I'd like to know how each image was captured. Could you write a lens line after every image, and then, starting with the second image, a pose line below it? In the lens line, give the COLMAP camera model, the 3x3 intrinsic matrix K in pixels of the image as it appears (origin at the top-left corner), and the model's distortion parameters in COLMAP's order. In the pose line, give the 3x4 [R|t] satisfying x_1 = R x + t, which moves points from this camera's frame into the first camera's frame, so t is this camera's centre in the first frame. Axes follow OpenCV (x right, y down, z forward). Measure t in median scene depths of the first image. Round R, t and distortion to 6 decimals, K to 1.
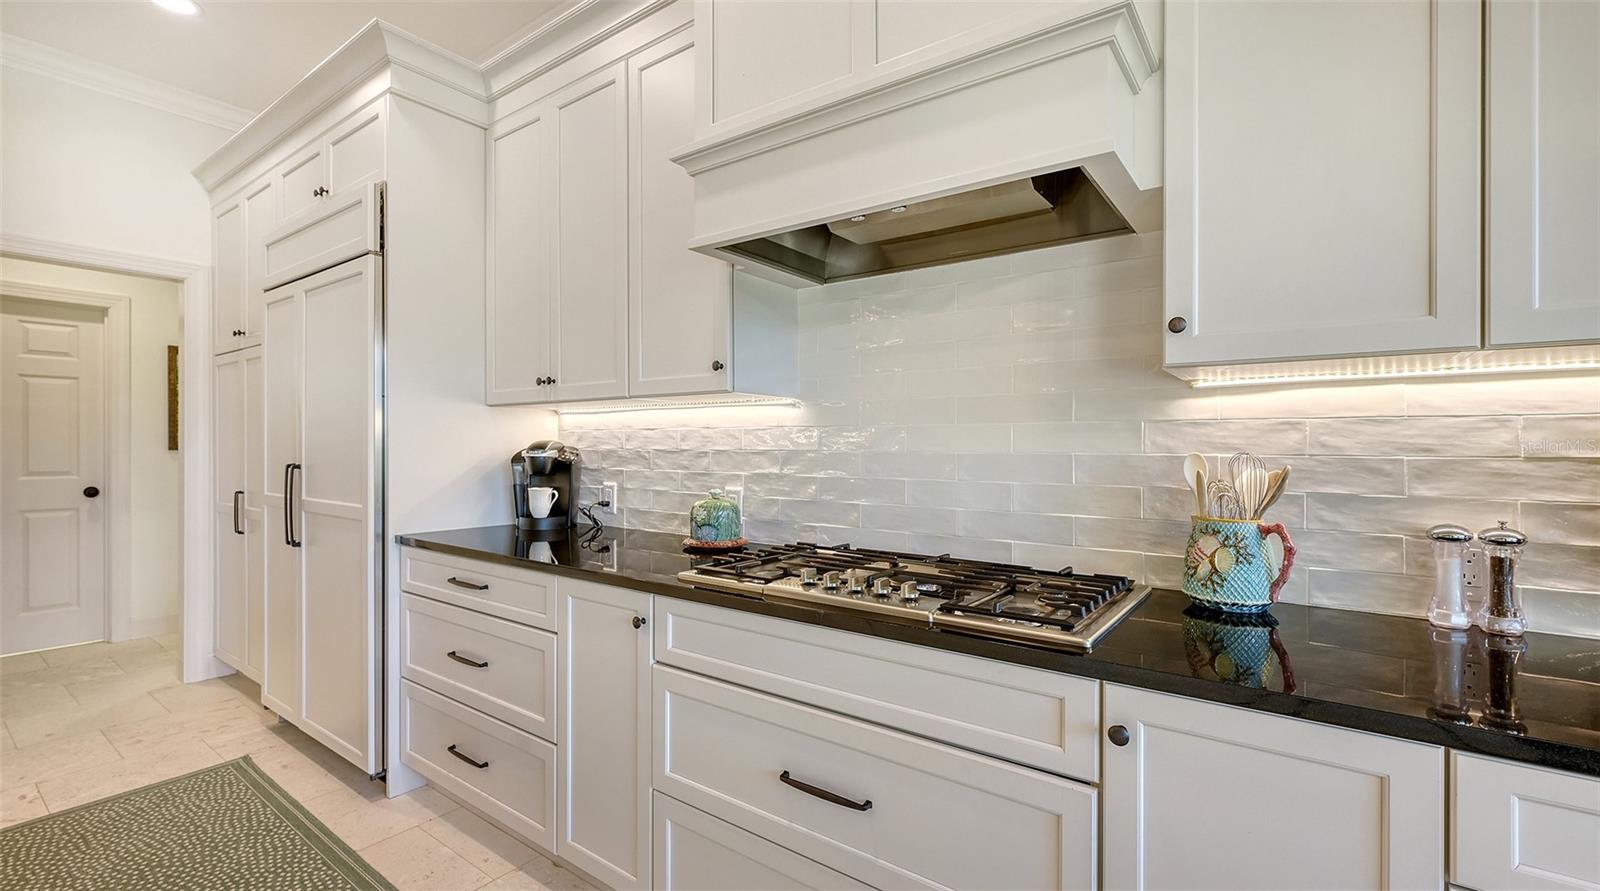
lens RADIAL K [[673.2, 0, 833.1], [0, 673.2, 456.0], [0, 0, 1]] dist [0.002597, 0.000567]
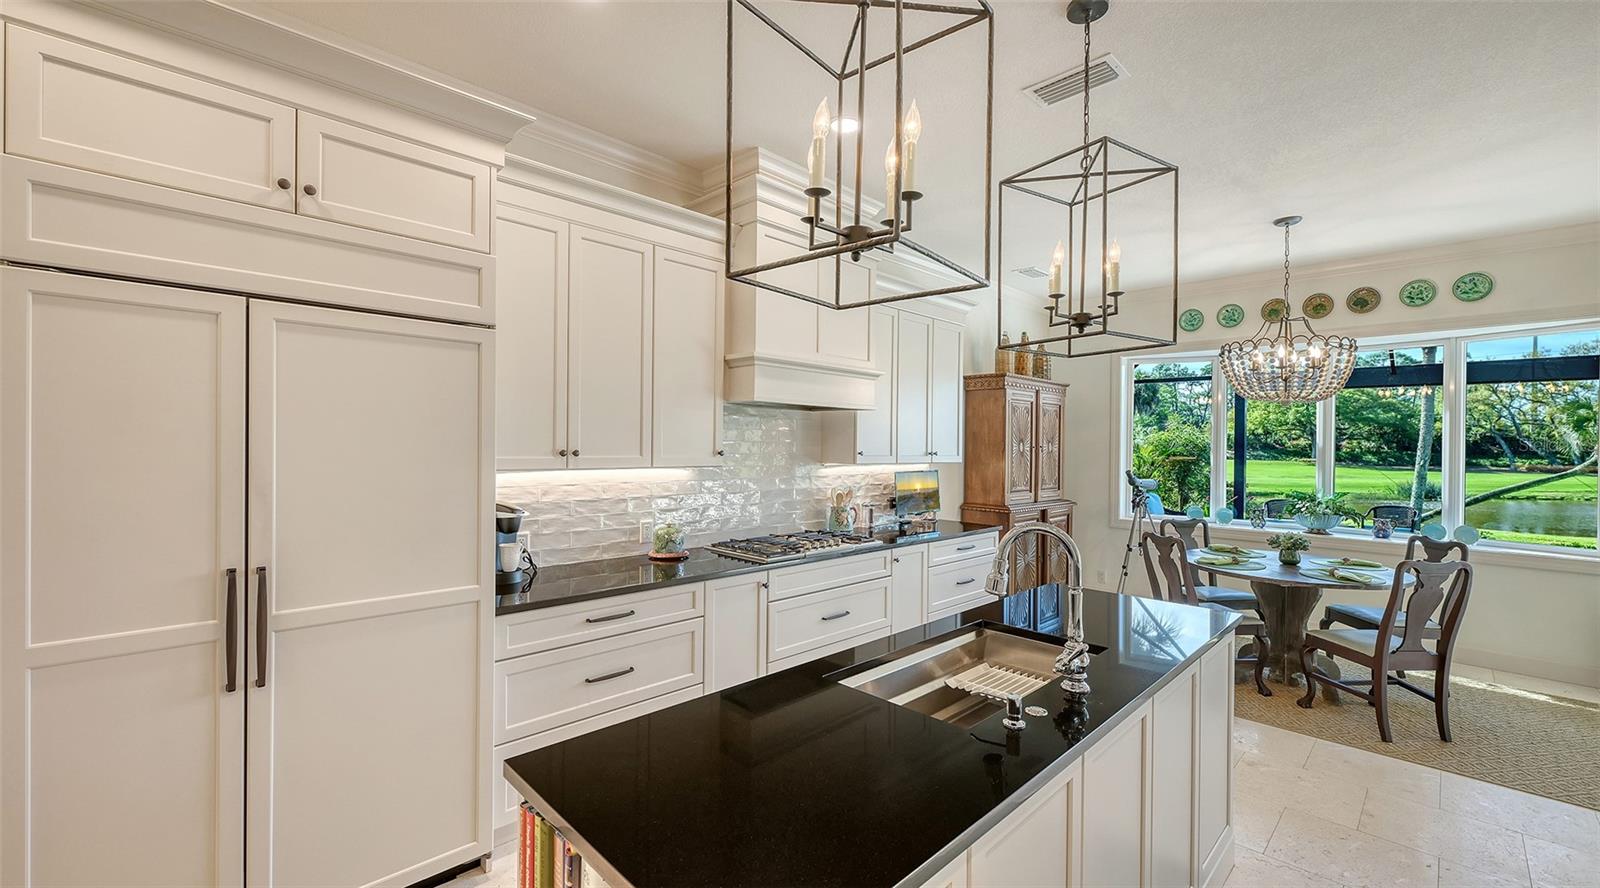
lens RADIAL K [[646.7, 0, 798.7], [0, 646.7, 444.0], [0, 0, 1]] dist [-0.001735, -0.000196]
pose [[0.172362, -0.007034, 0.985009, -2.923116], [-0.008221, 0.999929, 0.008579, -0.272593], [-0.984999, -0.009576, 0.172292, 0.735702]]
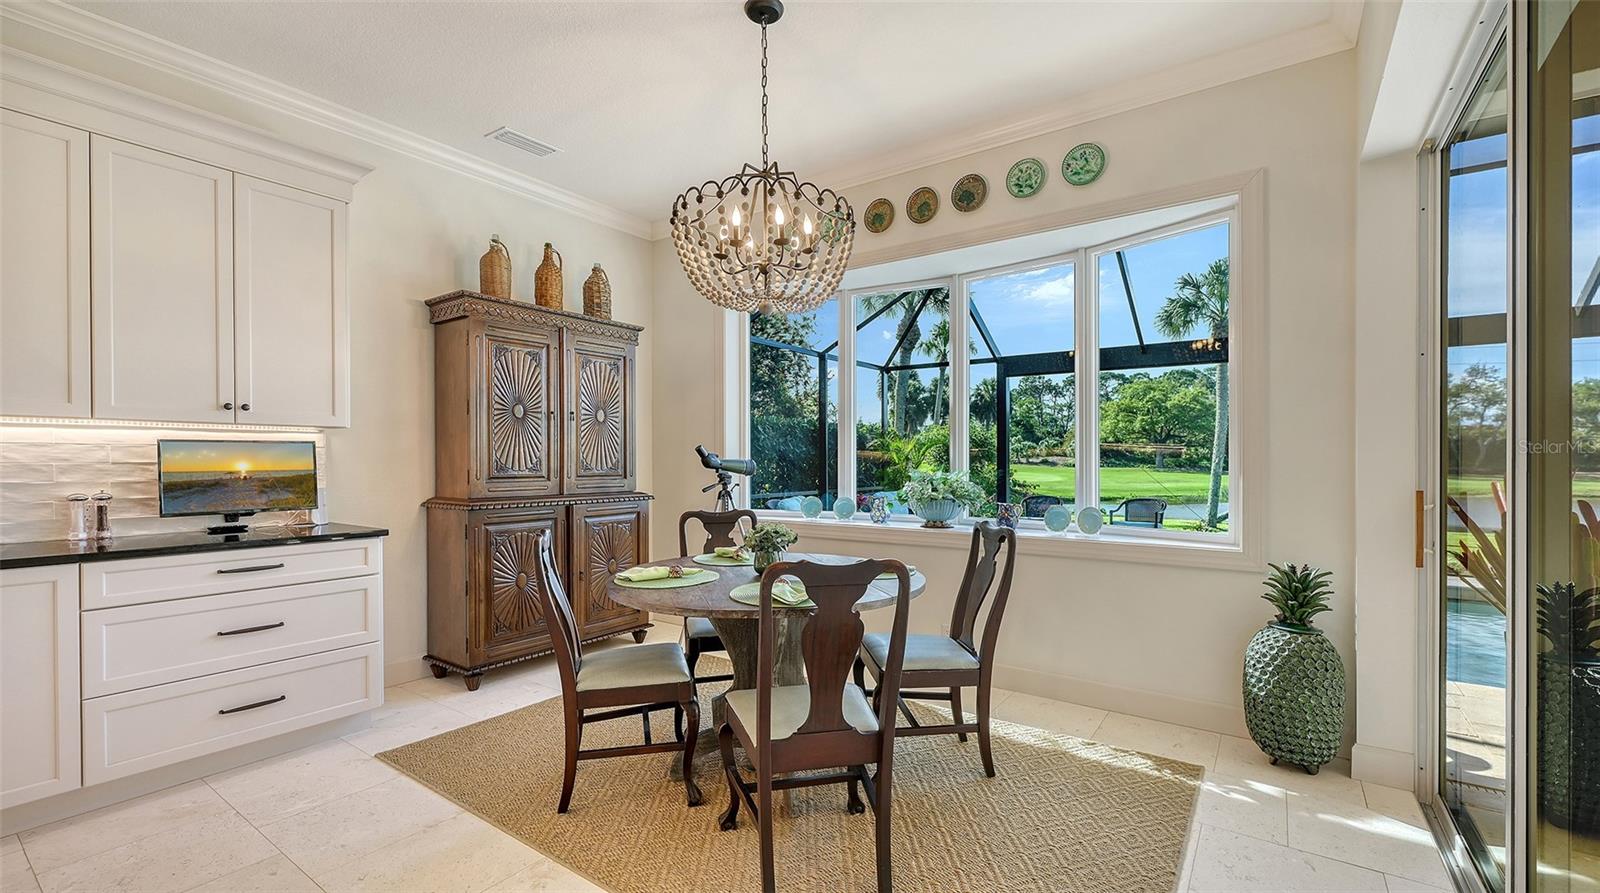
lens RADIAL K [[673.2, 0, 794.1], [0, 673.2, 460.0], [0, 0, 1]] dist [0.002597, 0.000567]
pose [[0.005281, -0.008327, 0.999951, -1.267134], [0.006712, 0.999943, 0.008292, -0.010784], [-0.999964, 0.006668, 0.005337, -1.339027]]
